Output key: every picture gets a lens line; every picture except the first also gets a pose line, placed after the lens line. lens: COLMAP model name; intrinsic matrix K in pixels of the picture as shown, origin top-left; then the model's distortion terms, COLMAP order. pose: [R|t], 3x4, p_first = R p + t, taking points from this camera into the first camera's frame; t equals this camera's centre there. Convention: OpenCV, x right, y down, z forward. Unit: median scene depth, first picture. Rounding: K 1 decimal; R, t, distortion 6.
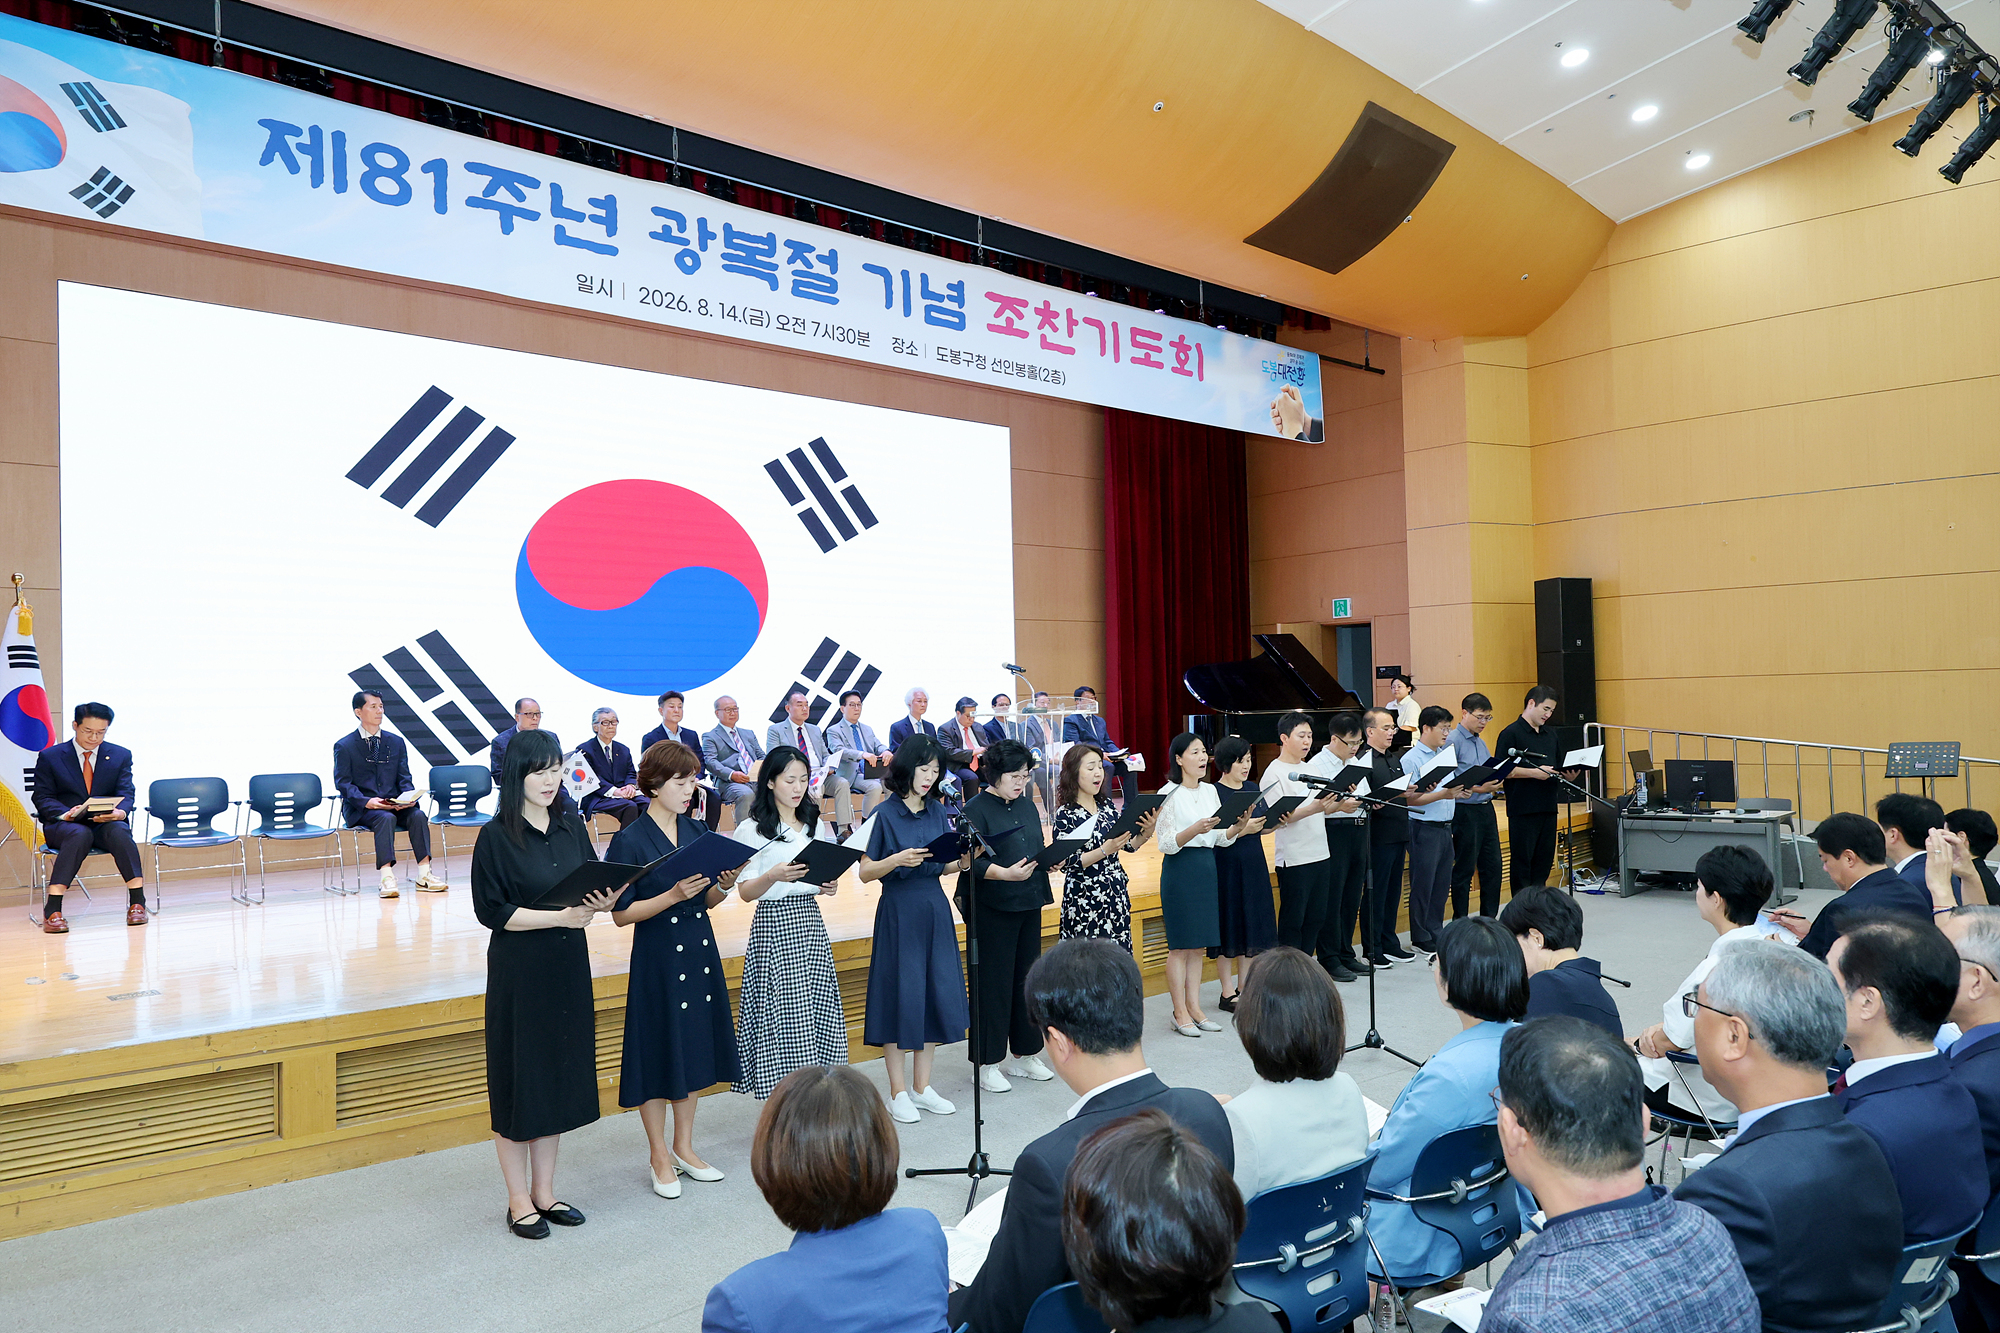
lens RADIAL K [[1381.0, 0, 1010.5], [0, 1381.0, 675.1], [0, 0, 1]] dist [0.008905, -0.018337]
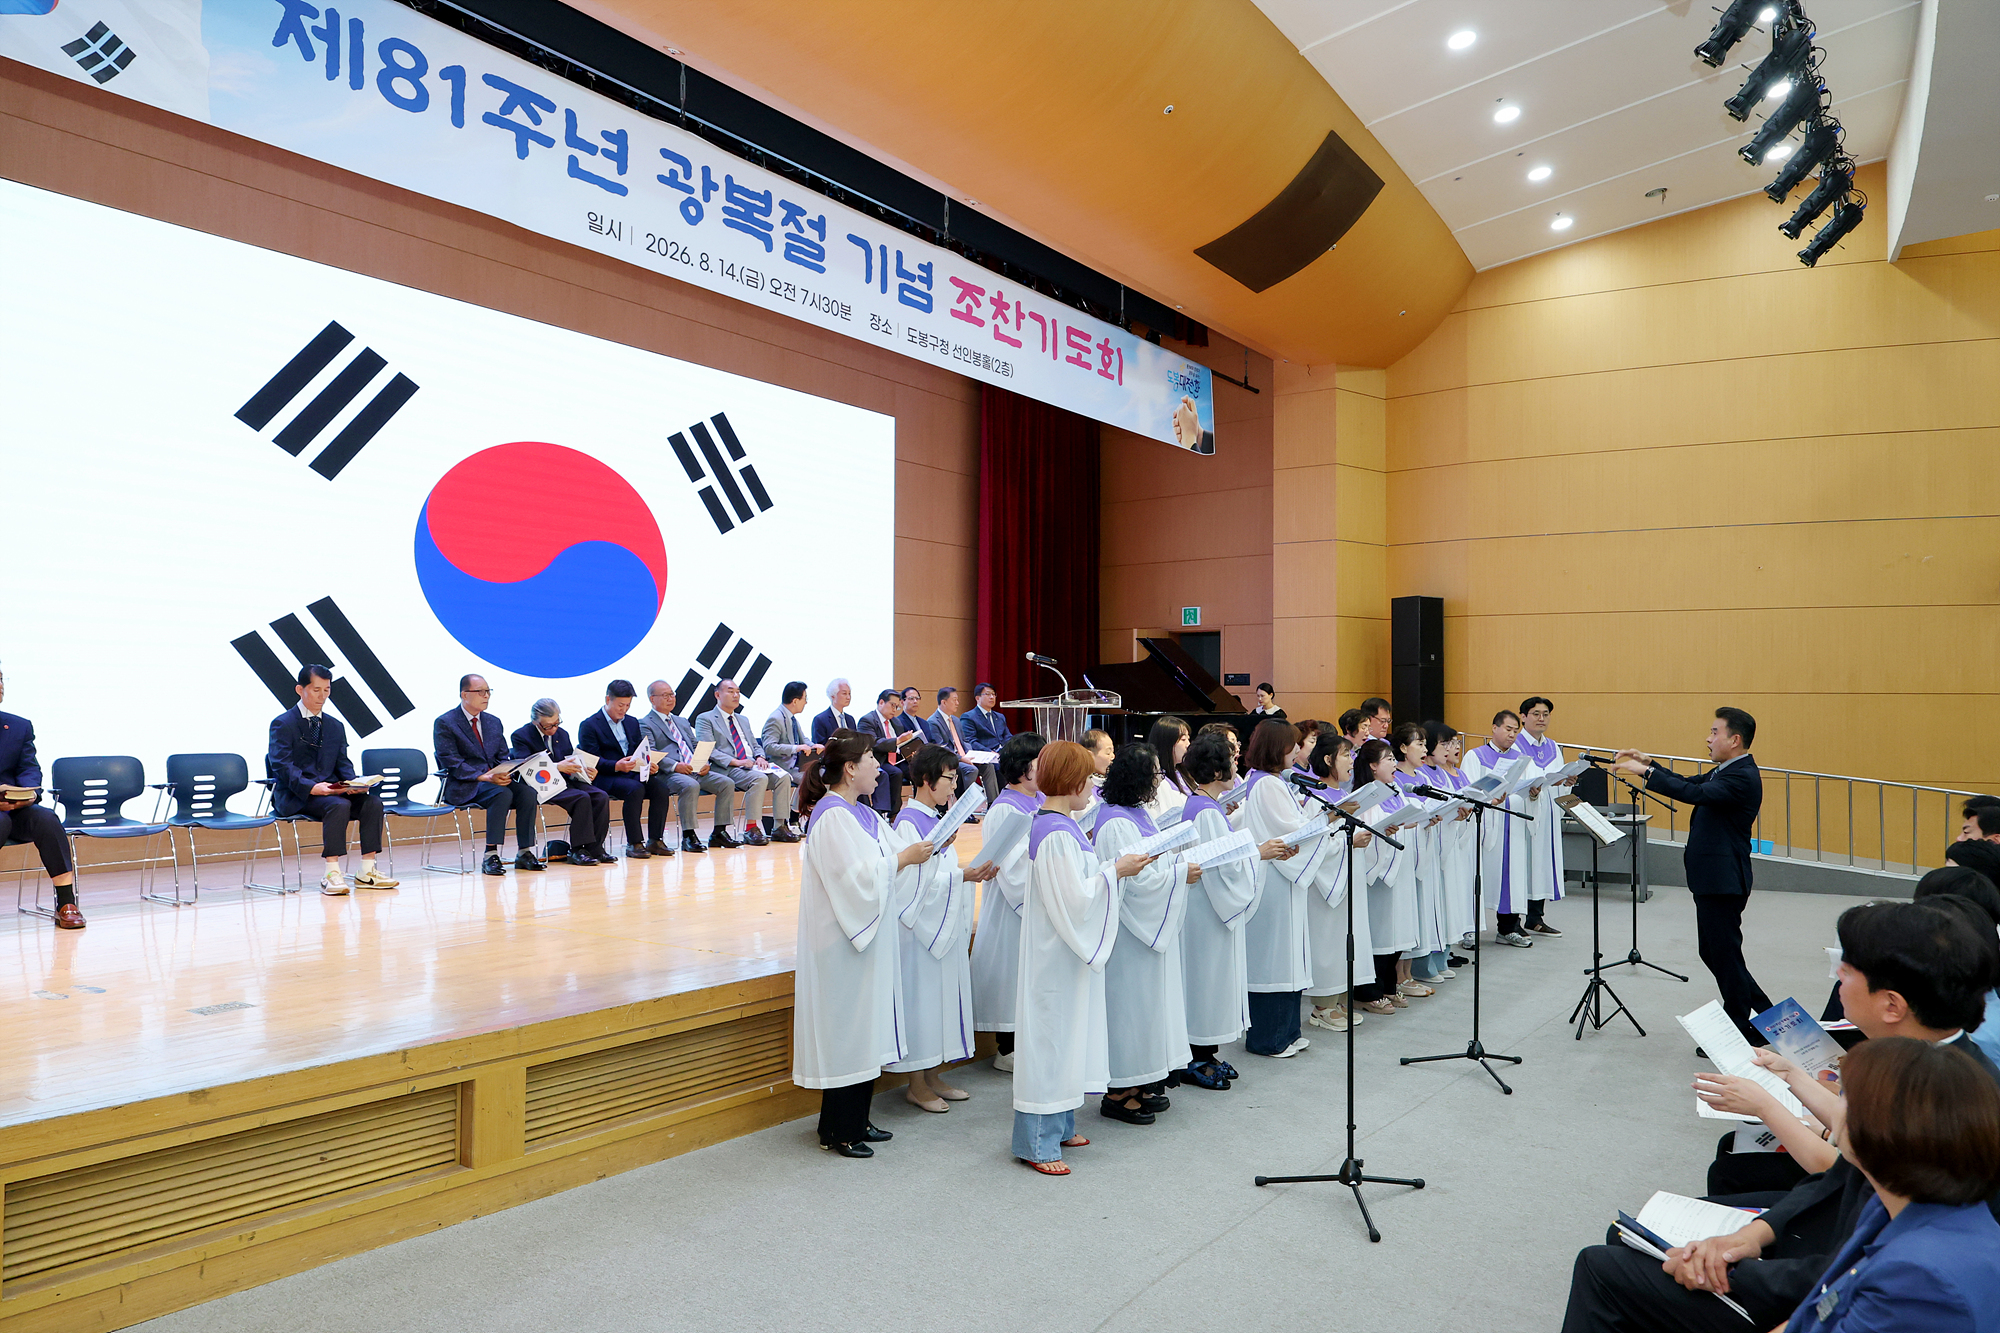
lens RADIAL K [[1381.0, 0, 1015.5], [0, 1381.0, 673.3], [0, 0, 1]] dist [0.008905, -0.018337]
pose [[0.972579, 0.032310, 0.230319, -0.185624], [-0.031215, 0.999477, -0.008396, 0.010410], [-0.230470, 0.000976, 0.973079, 0.036421]]
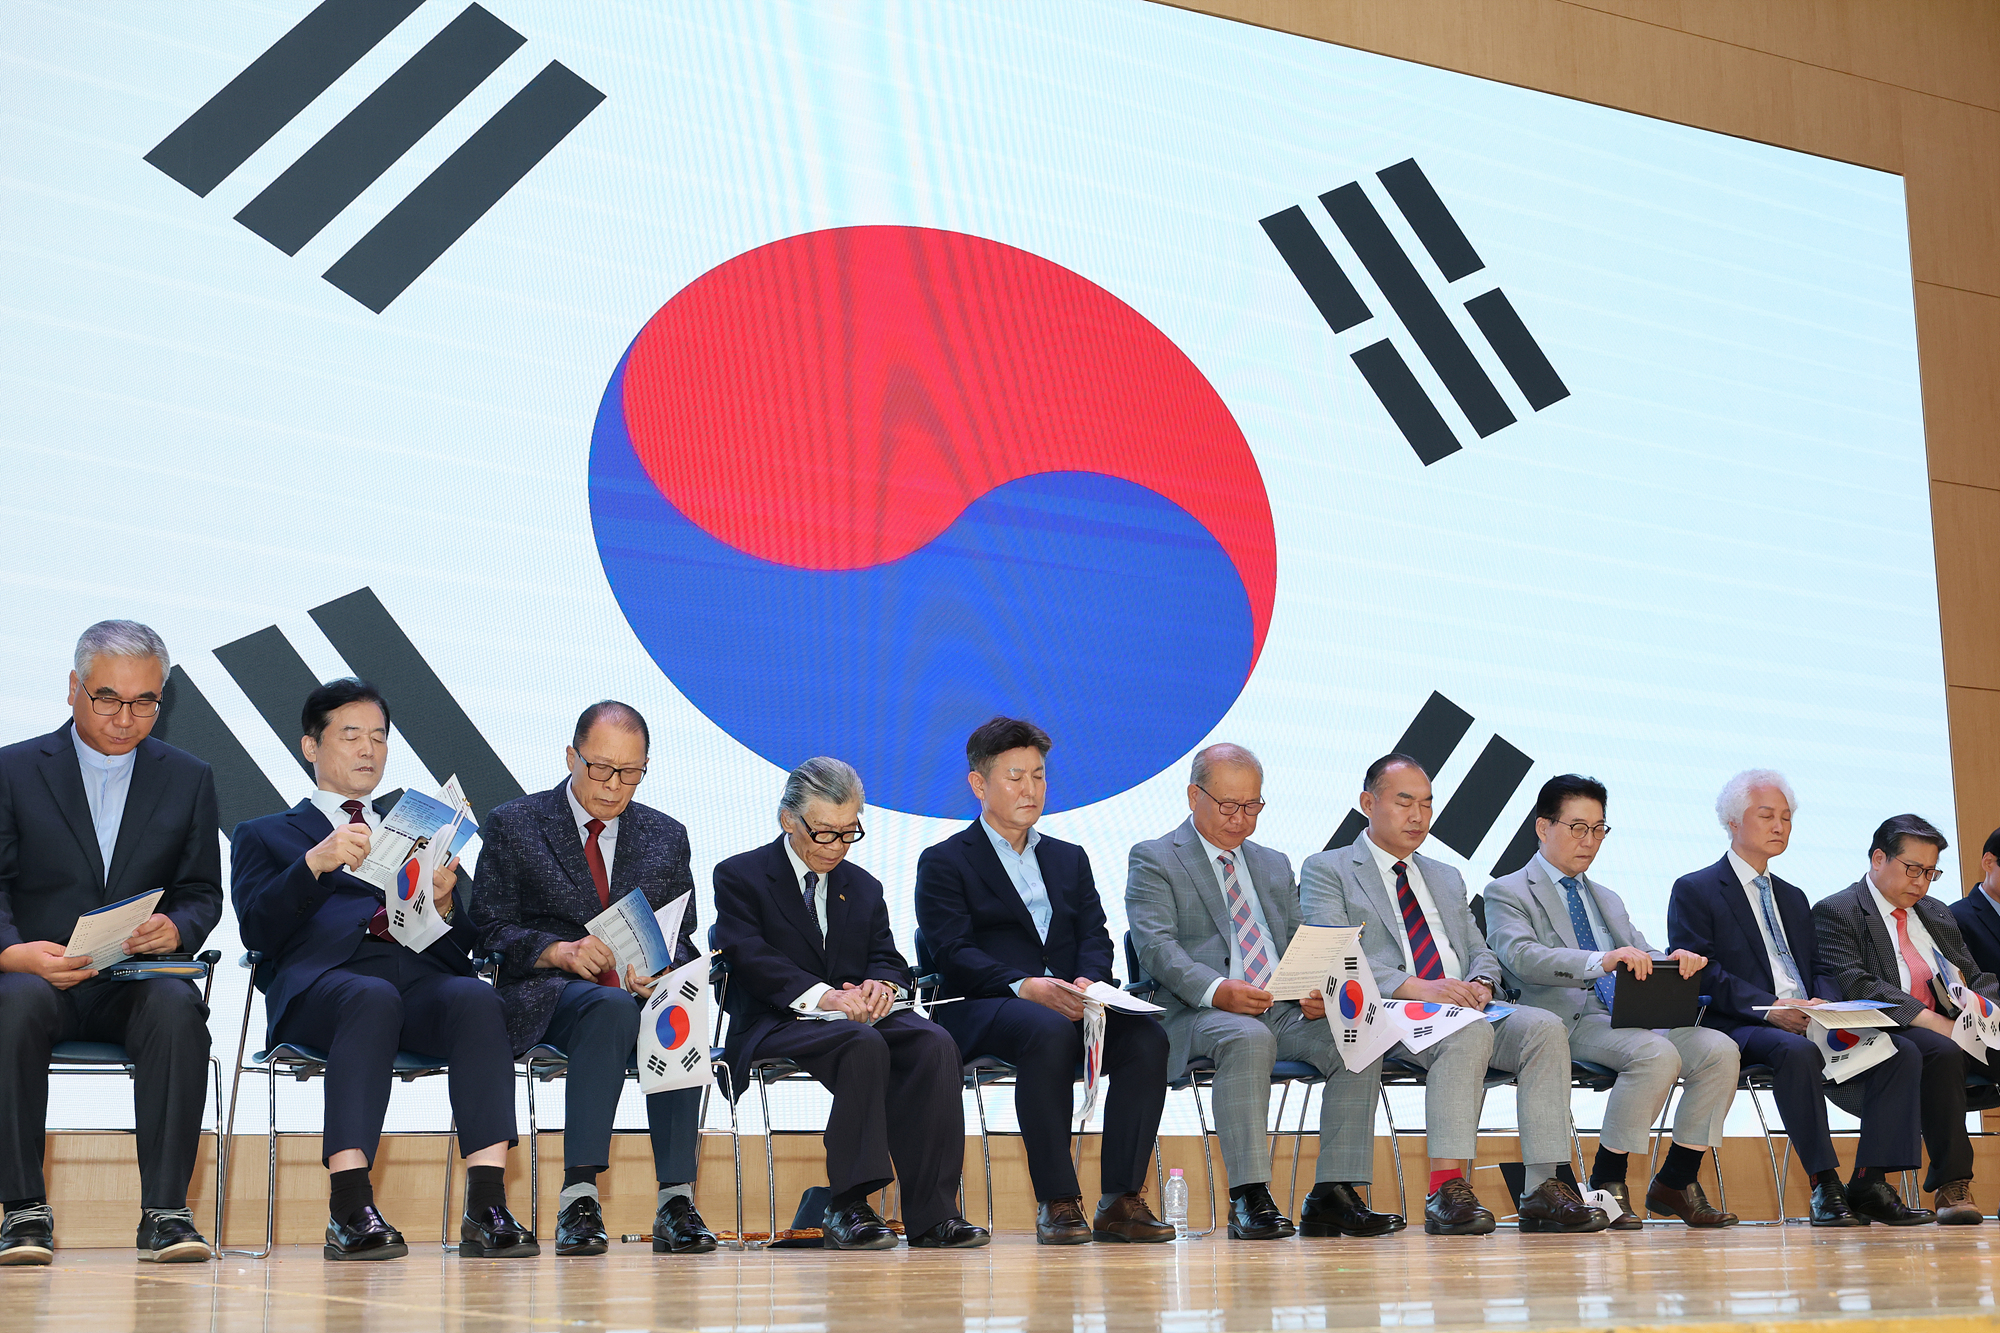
lens RADIAL K [[2524.9, 0, 979.5], [0, 2524.9, 670.4], [0, 0, 1]] dist [0.020299, 0.000000]
pose [[0.966724, -0.038170, -0.252958, -0.099290], [-0.006177, 0.985035, -0.172241, 0.096110], [0.255747, 0.168072, 0.952022, 0.419842]]
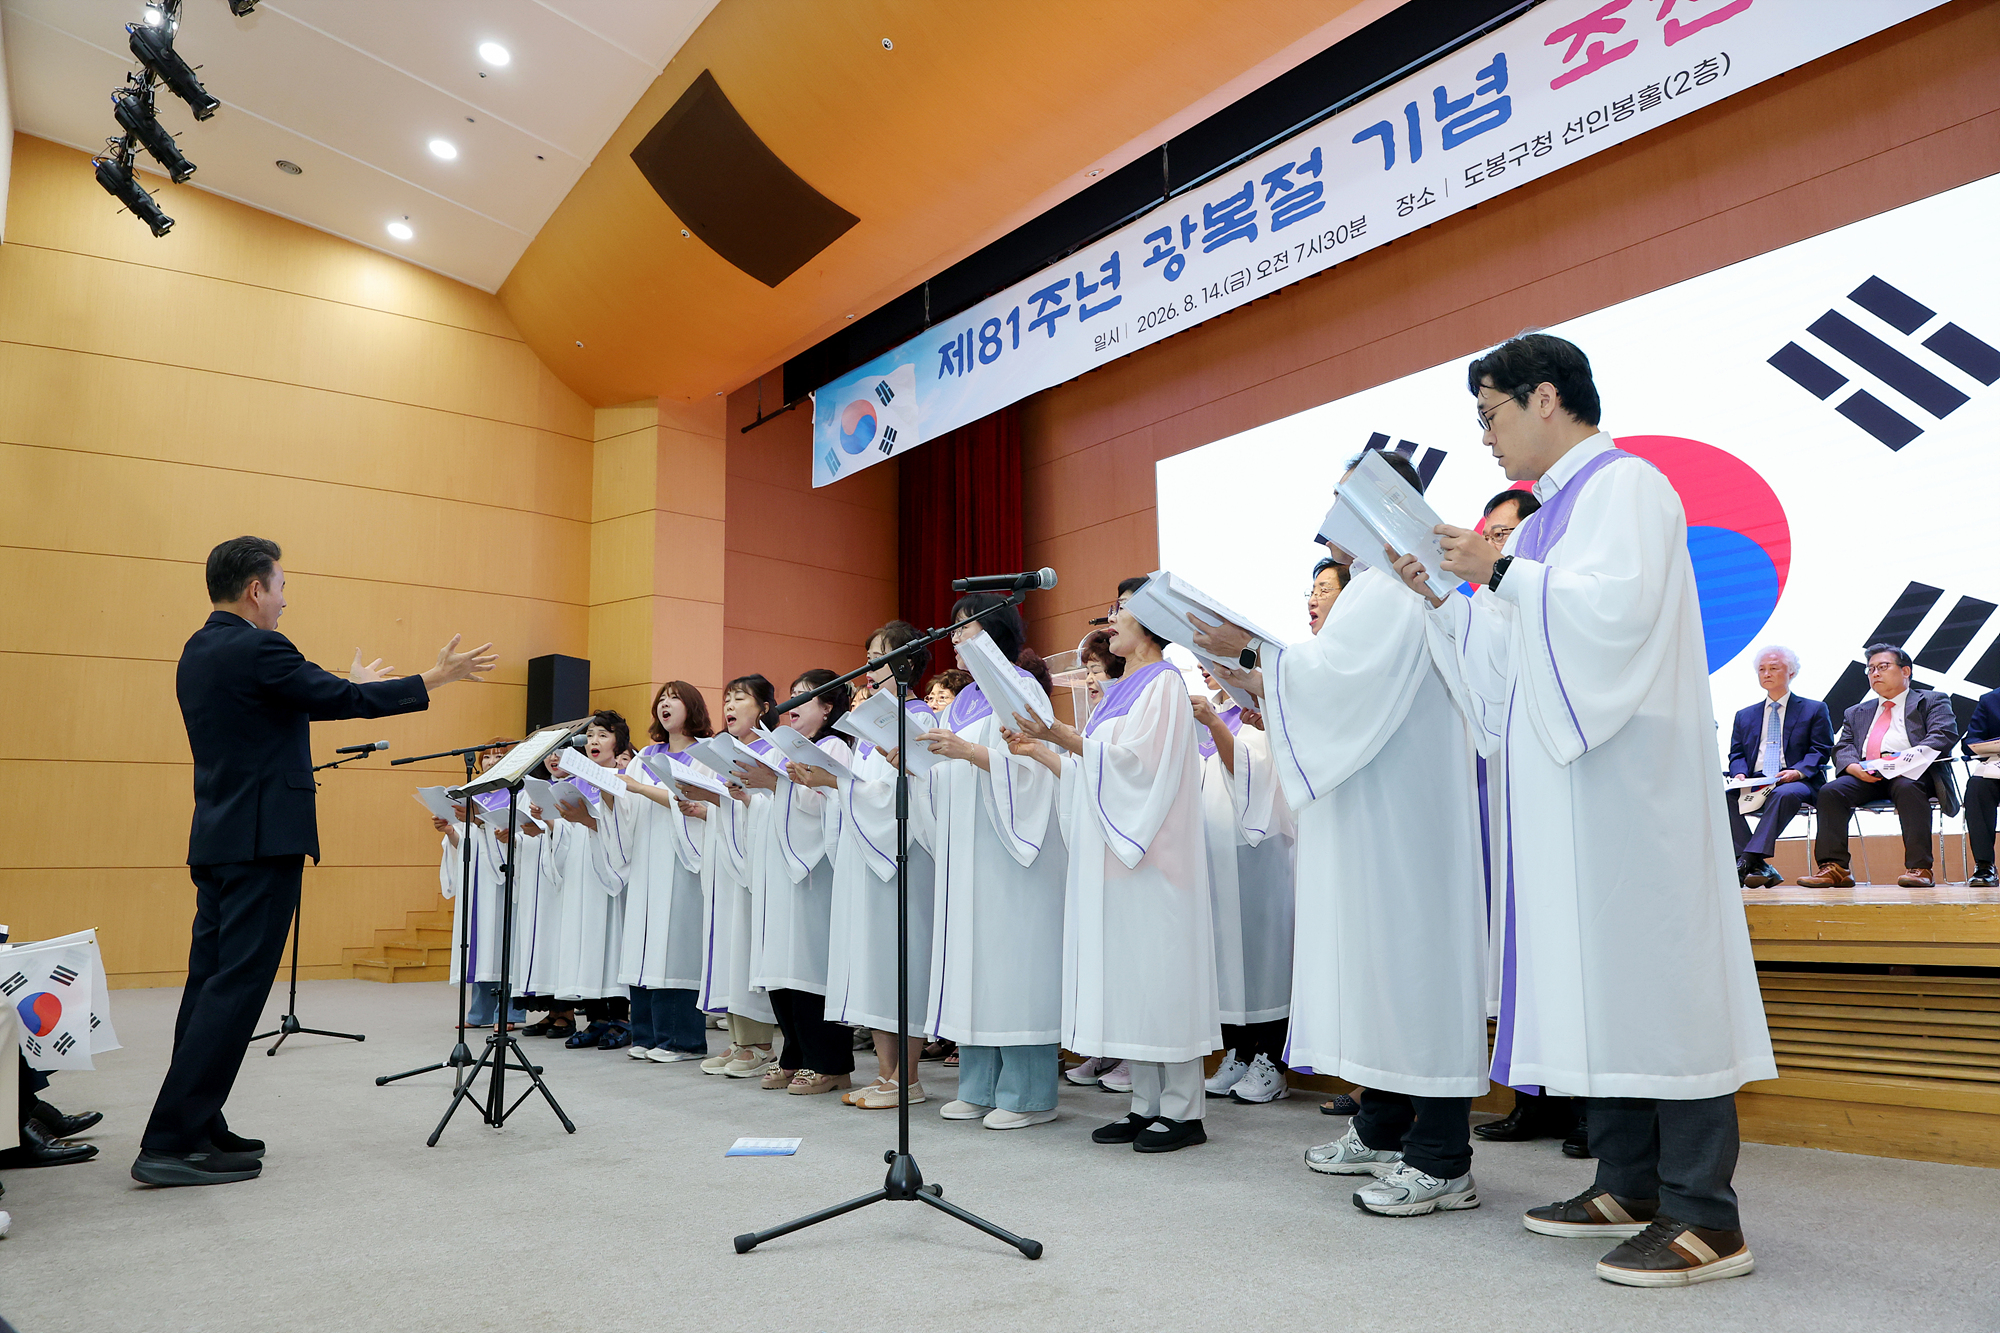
lens RADIAL K [[1381.0, 0, 993.8], [0, 1381.0, 666.9], [0, 0, 1]] dist [0.008905, -0.018337]
pose [[-0.043168, -0.138796, -0.989380, 0.588883], [0.035855, 0.989450, -0.140370, 0.098712], [0.998424, -0.041534, -0.037736, 0.735796]]
